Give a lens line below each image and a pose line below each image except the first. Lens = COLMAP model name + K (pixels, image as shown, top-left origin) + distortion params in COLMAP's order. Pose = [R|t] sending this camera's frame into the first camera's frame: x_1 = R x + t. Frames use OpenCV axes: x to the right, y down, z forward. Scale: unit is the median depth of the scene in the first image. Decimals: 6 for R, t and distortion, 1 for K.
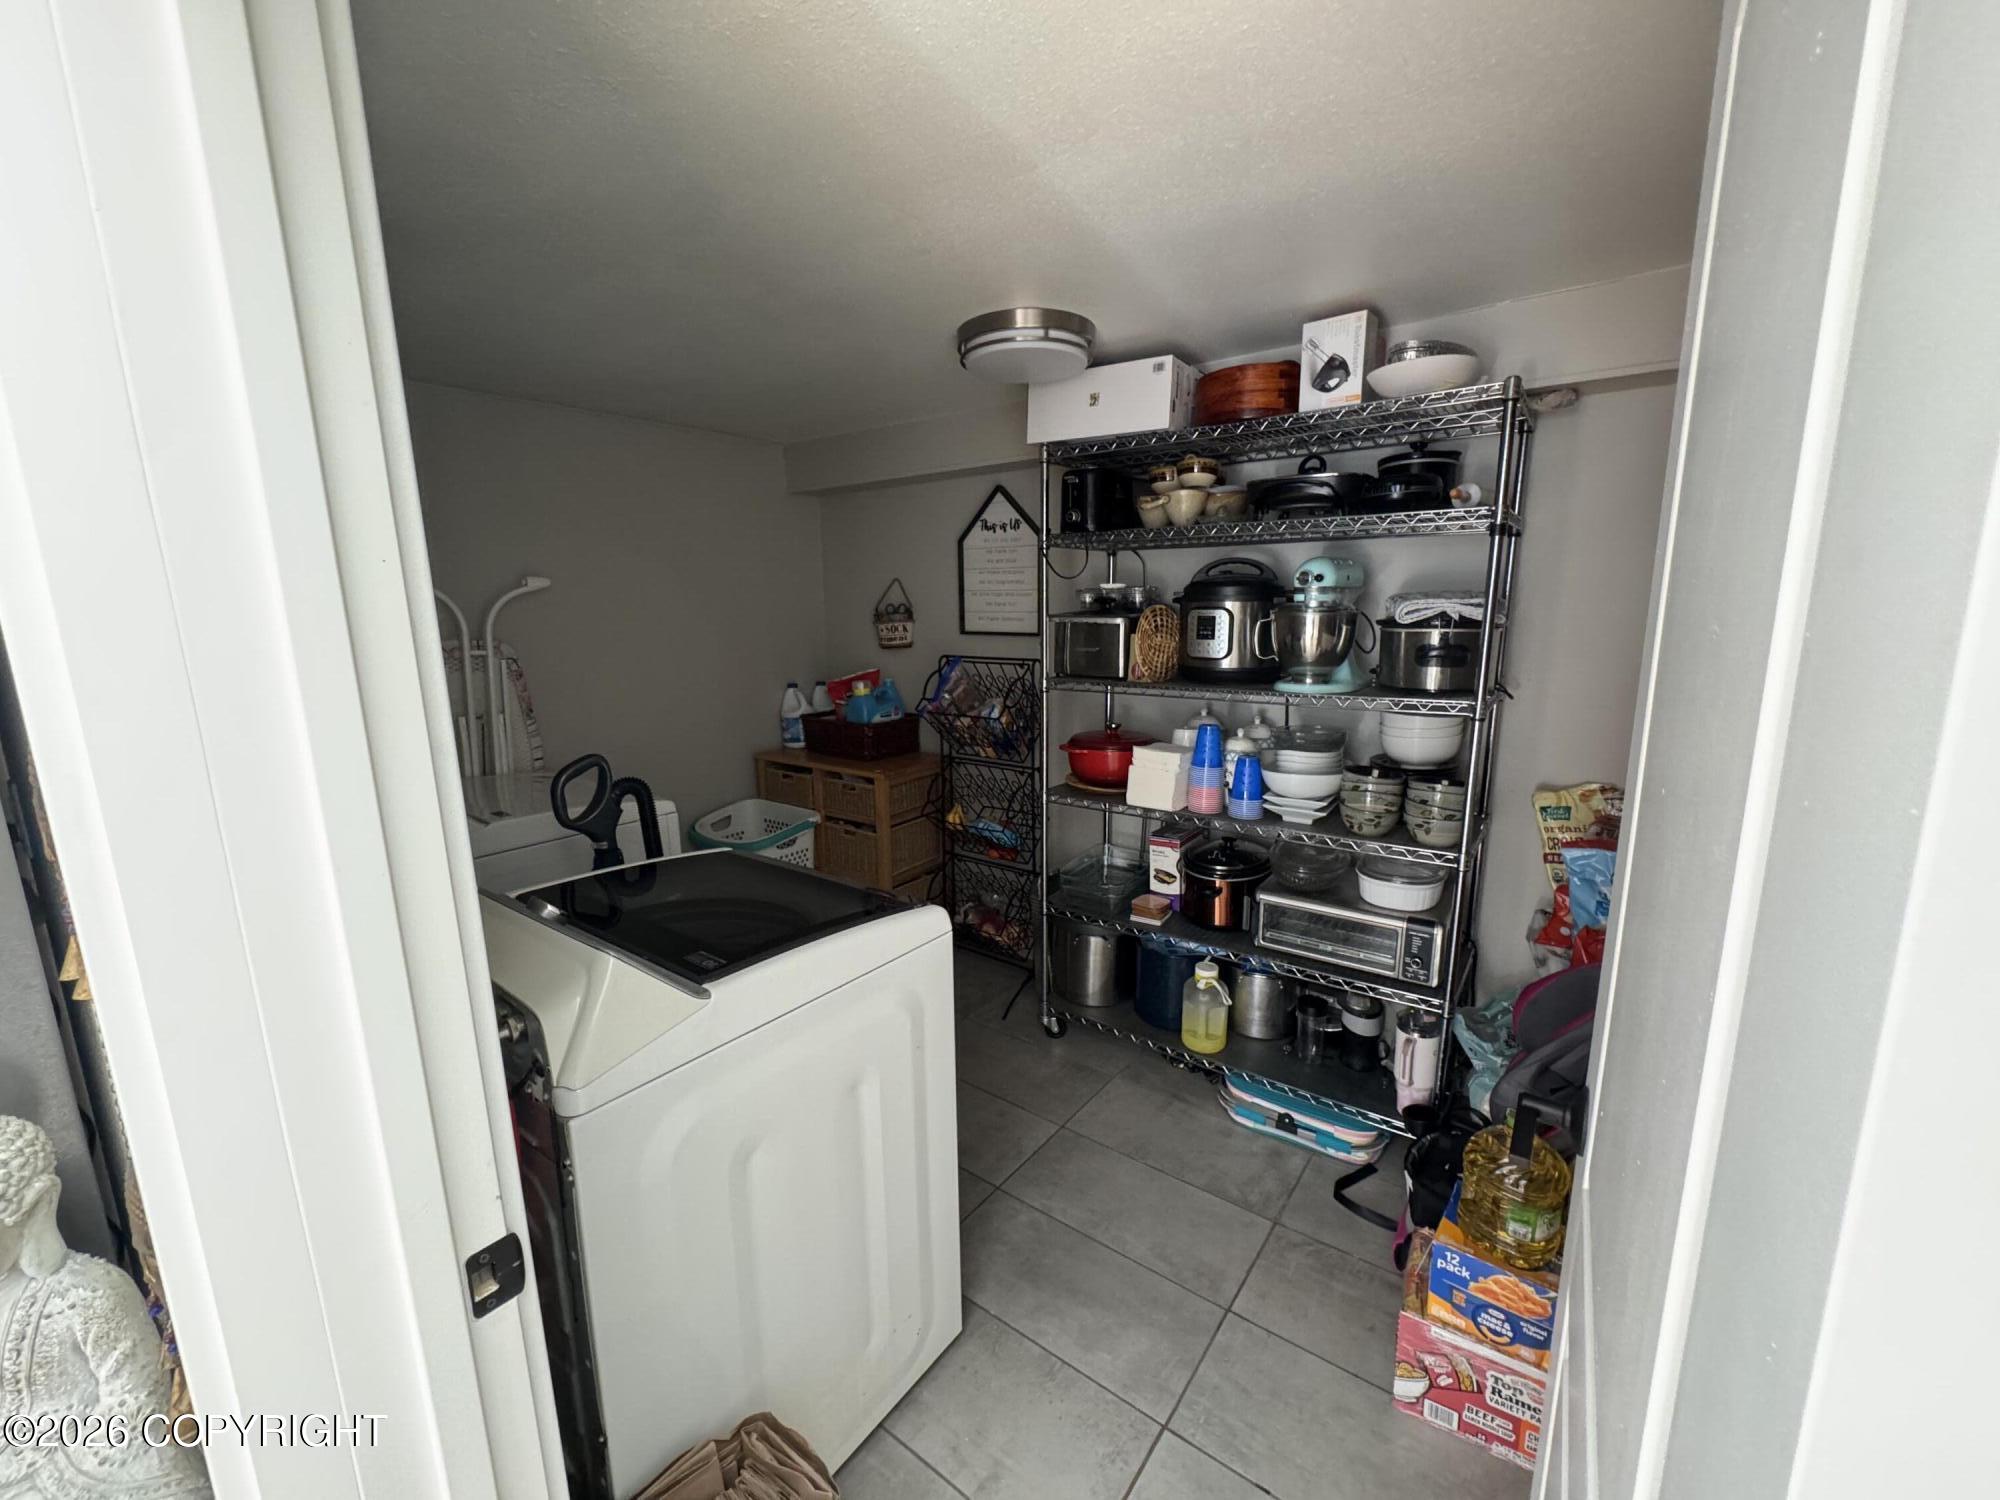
lens RADIAL K [[806.0, 0, 1000.0], [0, 806.0, 750.0], [0, 0, 1]] dist [-0.001625, -0.000142]
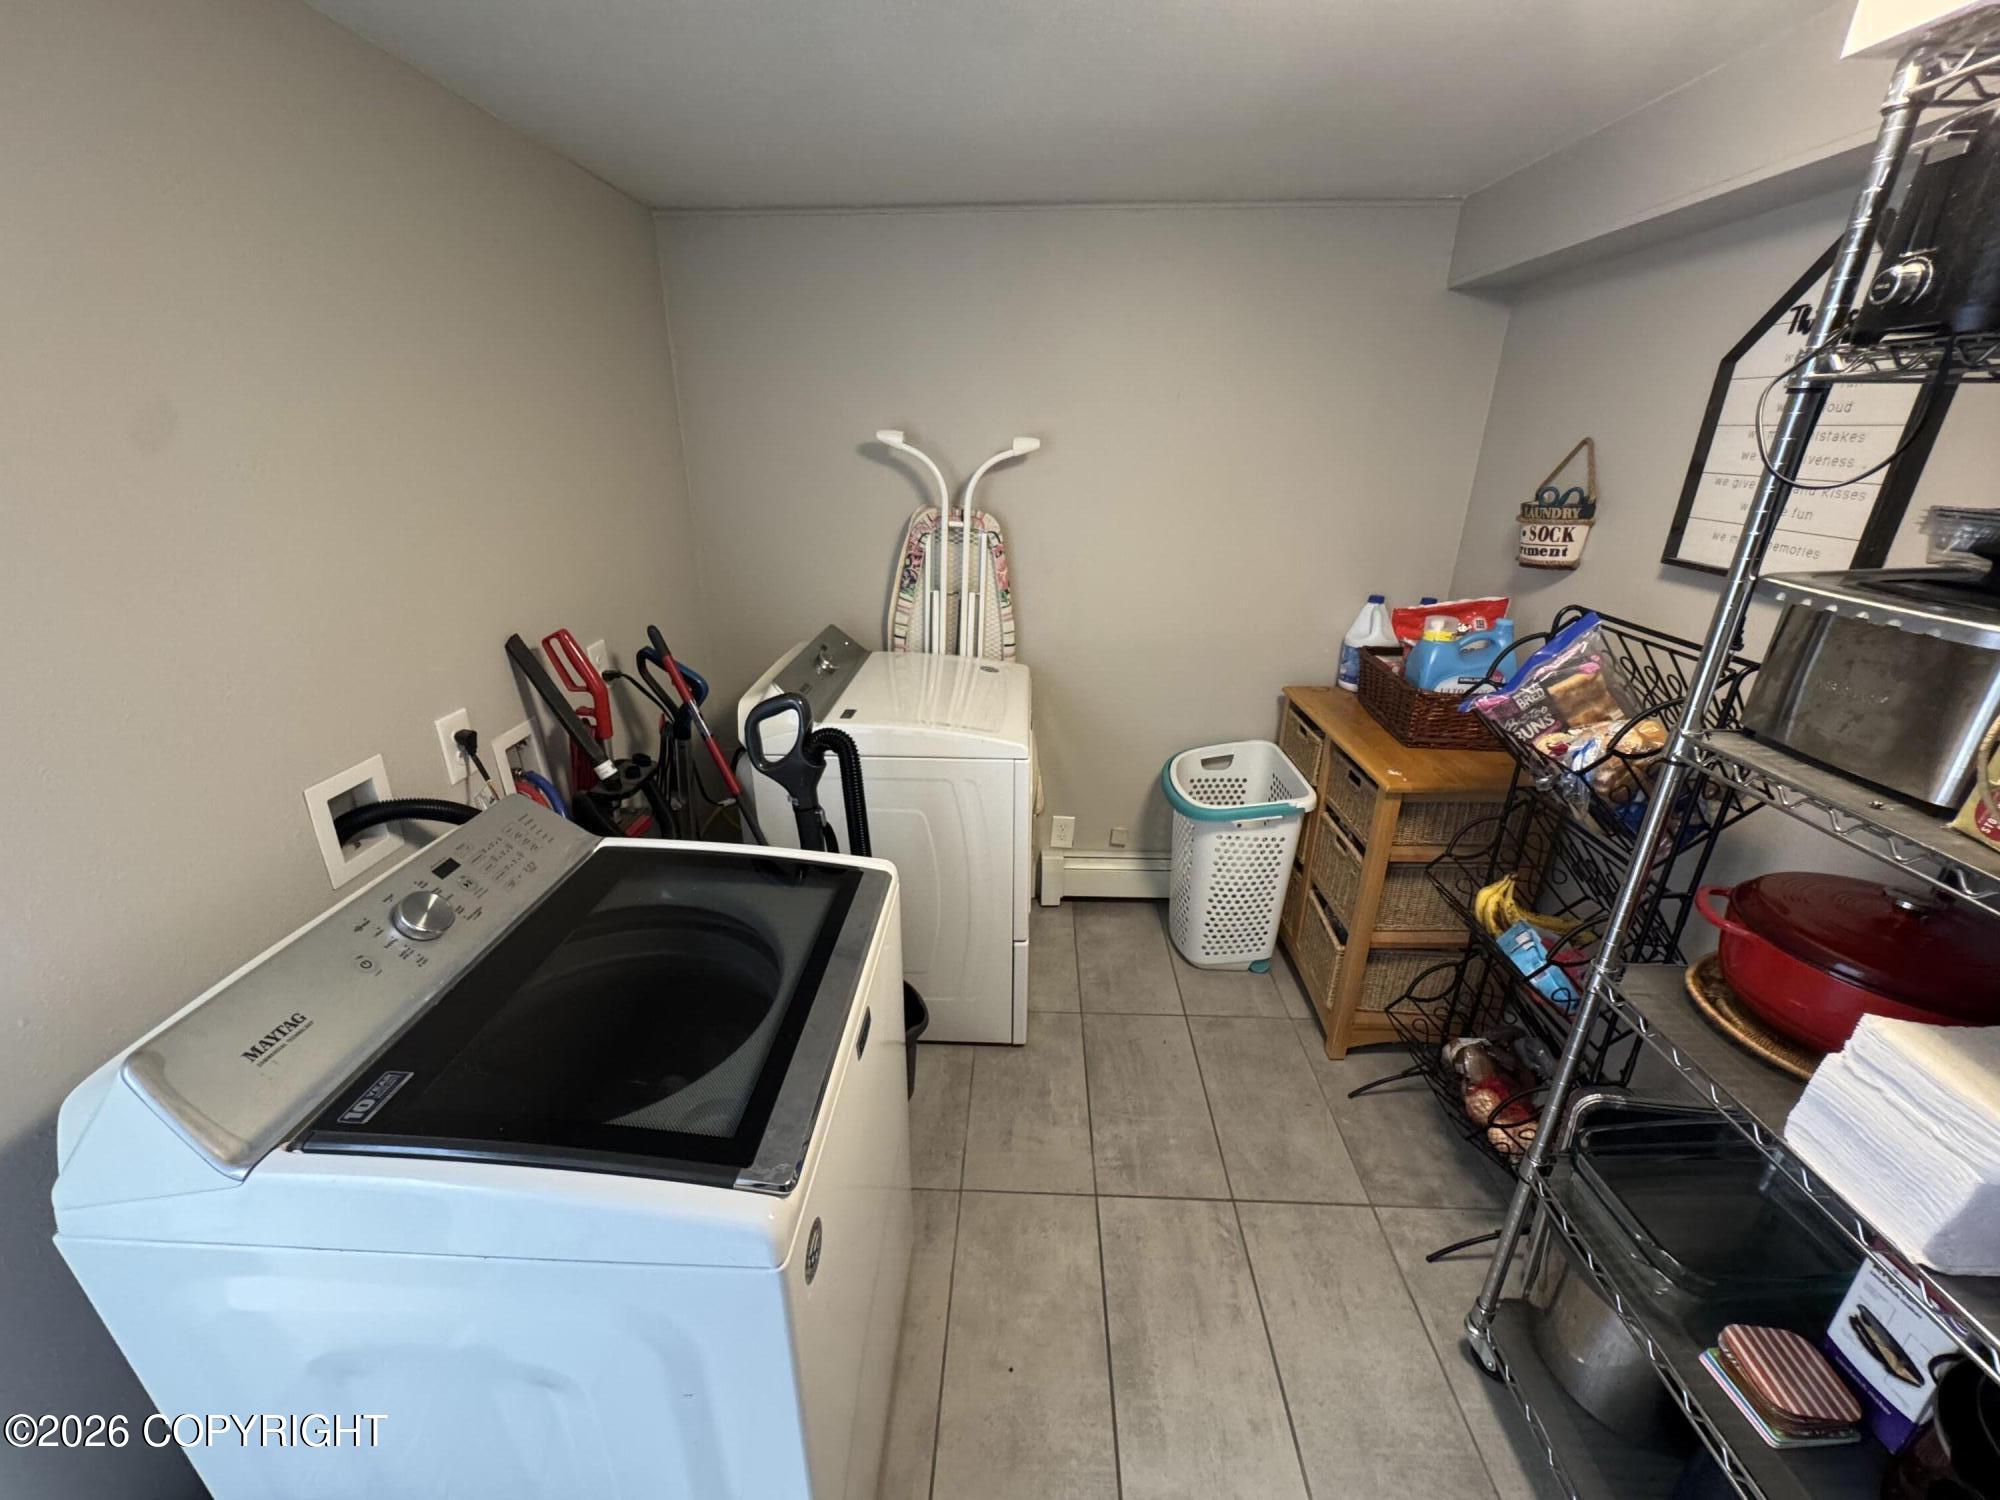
lens RADIAL K [[806.0, 0, 1000.0], [0, 806.0, 750.0], [0, 0, 1]] dist [-0.001625, -0.000142]
pose [[0.554585, 0.318911, -0.768591, 0.154127], [-0.158552, 0.947222, 0.278626, -0.118612], [0.816883, -0.032660, 0.575878, 0.415839]]
